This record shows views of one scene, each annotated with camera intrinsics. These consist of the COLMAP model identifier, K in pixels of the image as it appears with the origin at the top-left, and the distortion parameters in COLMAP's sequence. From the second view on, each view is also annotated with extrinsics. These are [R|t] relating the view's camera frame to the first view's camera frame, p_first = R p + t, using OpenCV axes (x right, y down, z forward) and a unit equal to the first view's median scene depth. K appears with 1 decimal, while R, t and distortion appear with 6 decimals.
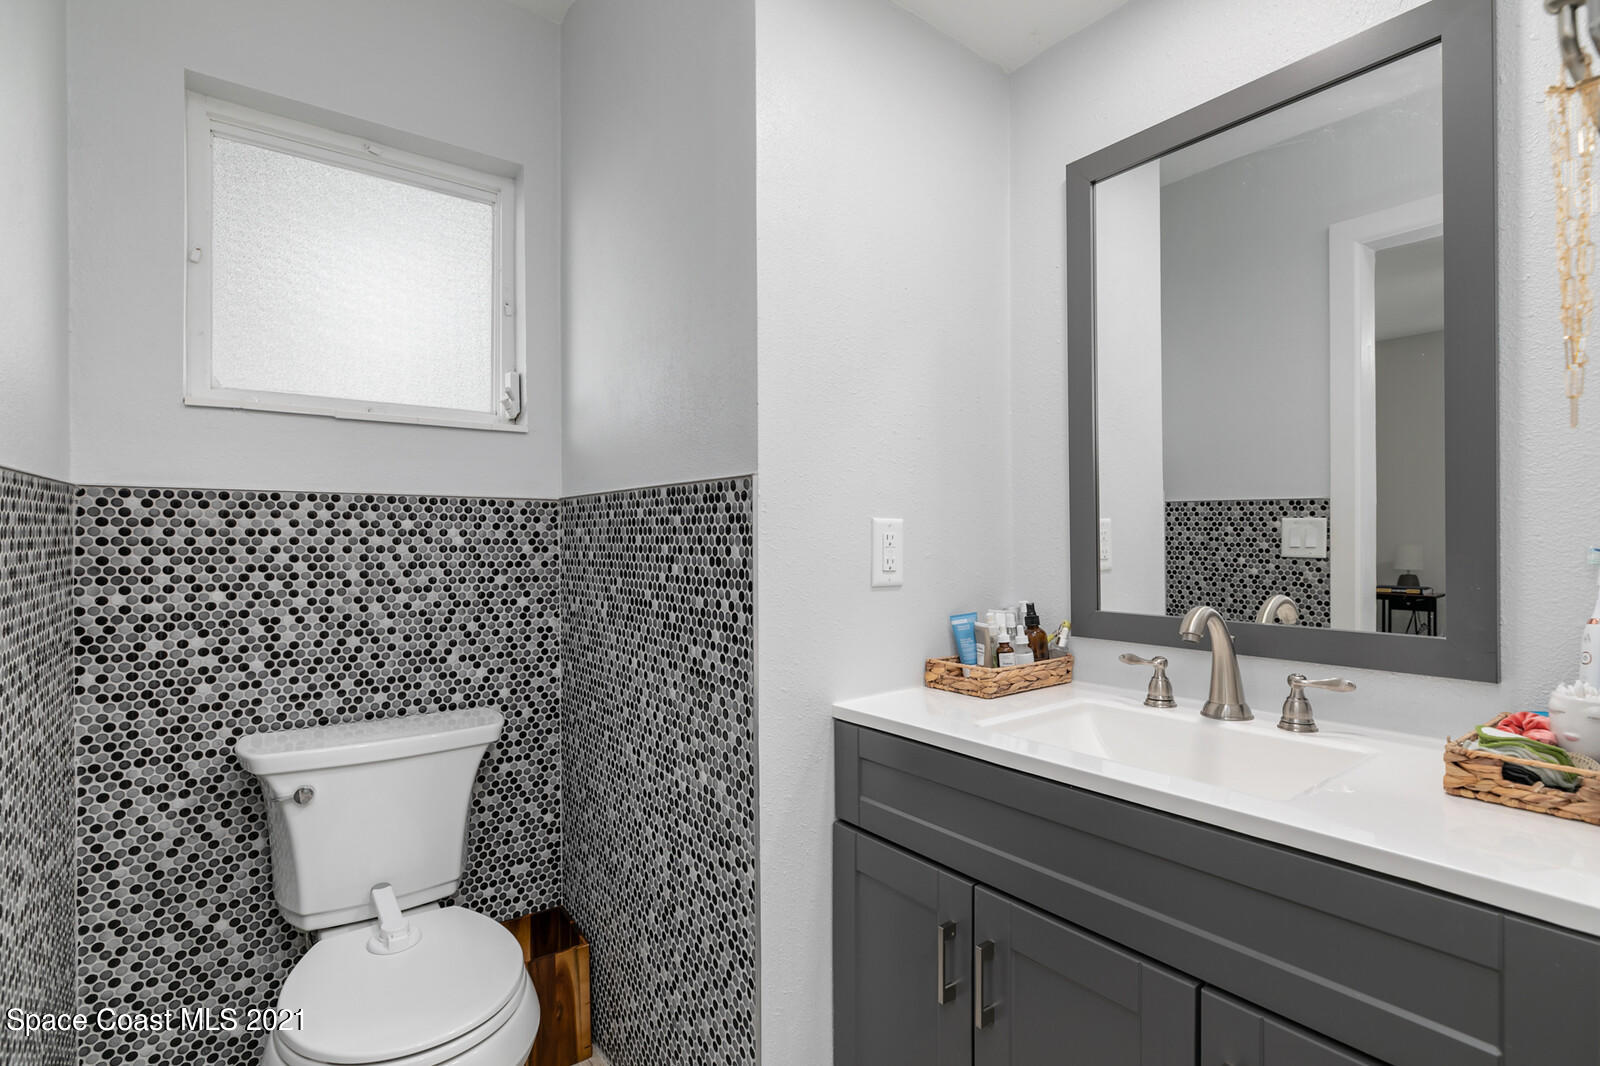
lens RADIAL K [[779.4, 0, 800.0], [0, 779.4, 533.0], [0, 0, 1]] dist [-0.000496, 0.000719]
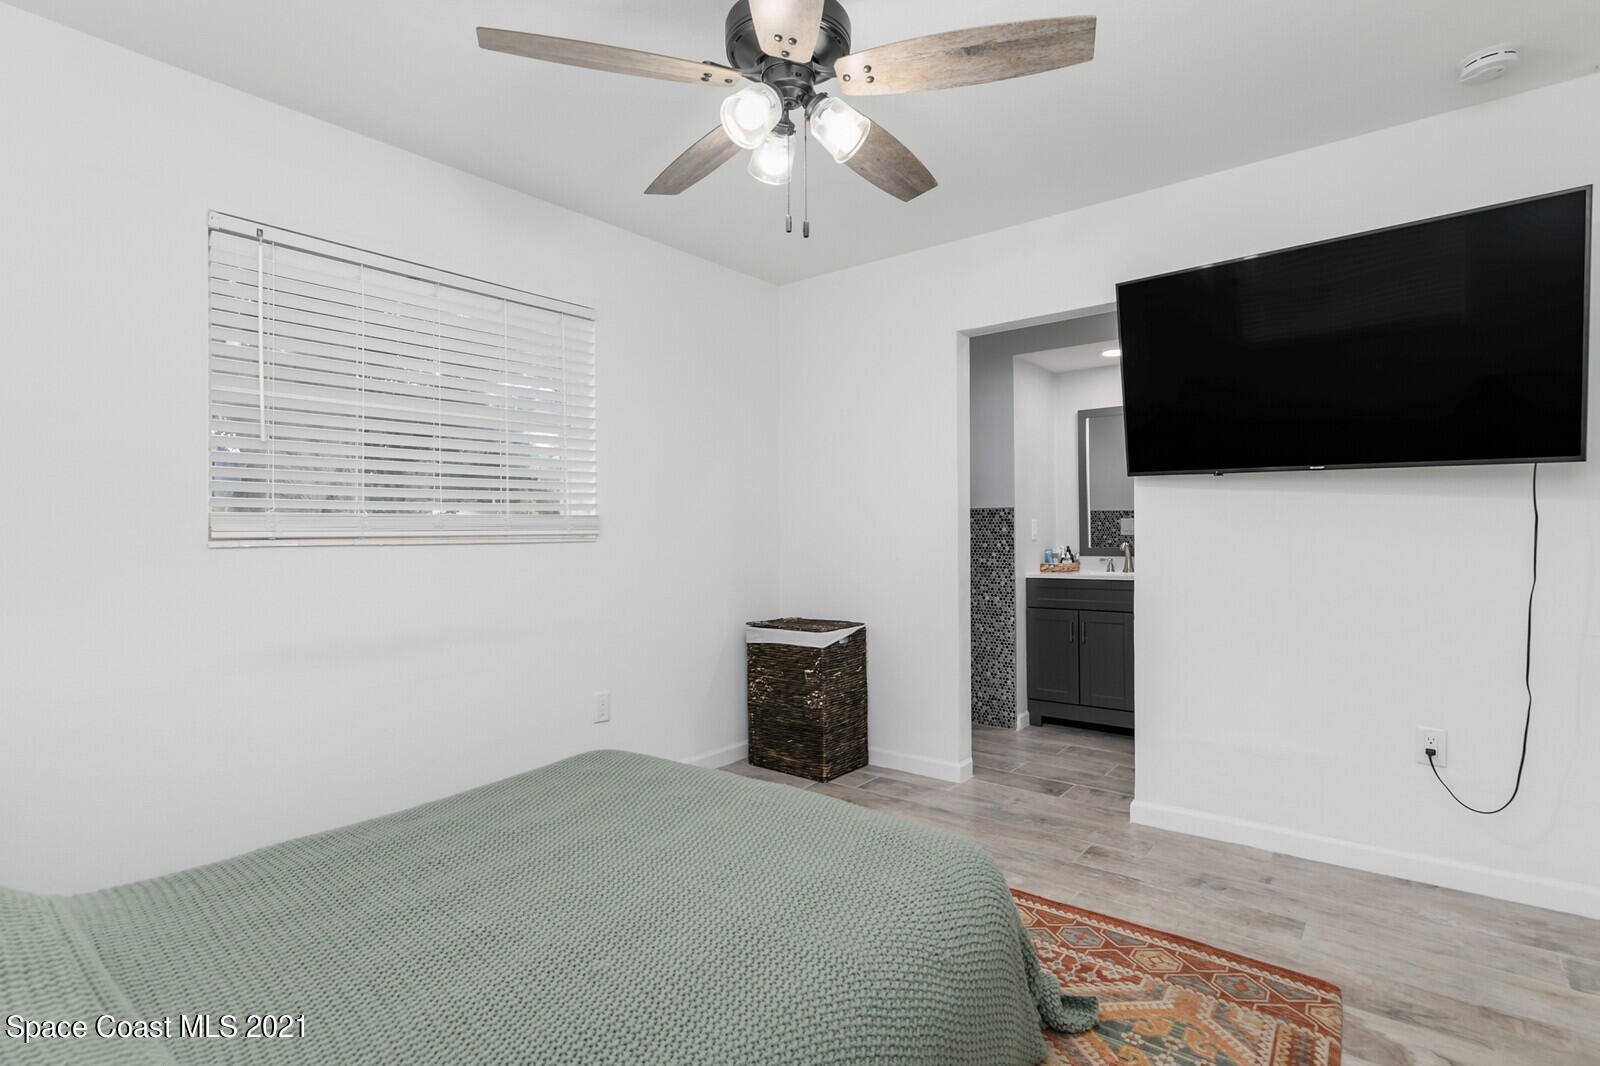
lens RADIAL K [[779.4, 0, 800.0], [0, 779.4, 533.0], [0, 0, 1]] dist [-0.000496, 0.000719]
pose [[0.972279, -0.008963, 0.233650, -1.639454], [0.009209, 0.999958, 0.000040, 0.029610], [-0.233641, 0.002113, 0.972321, -1.998160]]
